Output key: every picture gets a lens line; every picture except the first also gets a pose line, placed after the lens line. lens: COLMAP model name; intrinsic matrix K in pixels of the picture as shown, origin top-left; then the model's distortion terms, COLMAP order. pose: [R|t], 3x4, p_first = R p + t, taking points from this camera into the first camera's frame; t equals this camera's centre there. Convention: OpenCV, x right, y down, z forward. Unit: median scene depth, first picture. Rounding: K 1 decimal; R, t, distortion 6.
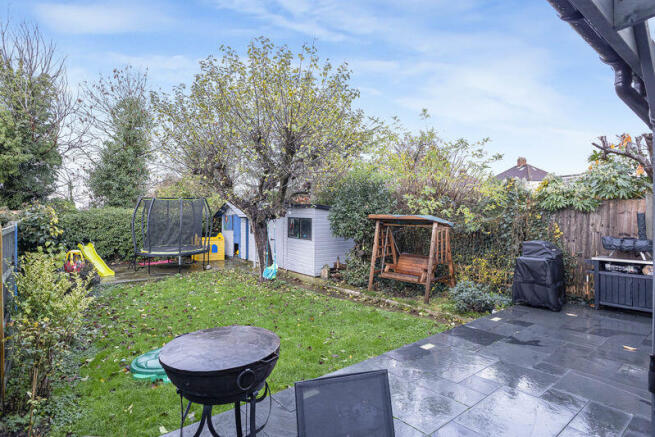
lens RADIAL K [[357.9, 0, 327.5], [0, 357.9, 218.5], [0, 0, 1]] dist [-0.020262, -0.000755]
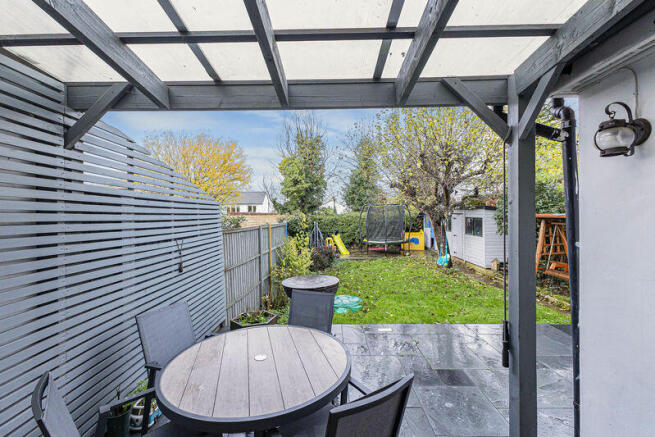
lens RADIAL K [[285.2, 0, 327.5], [0, 285.2, 218.5], [0, 0, 1]] dist [0.000787, 0.000015]
pose [[0.754418, -0.006090, -0.656366, 0.170495], [0.004975, 0.999981, -0.003559, 0.002060], [0.656376, -0.000581, 0.754434, -0.031422]]
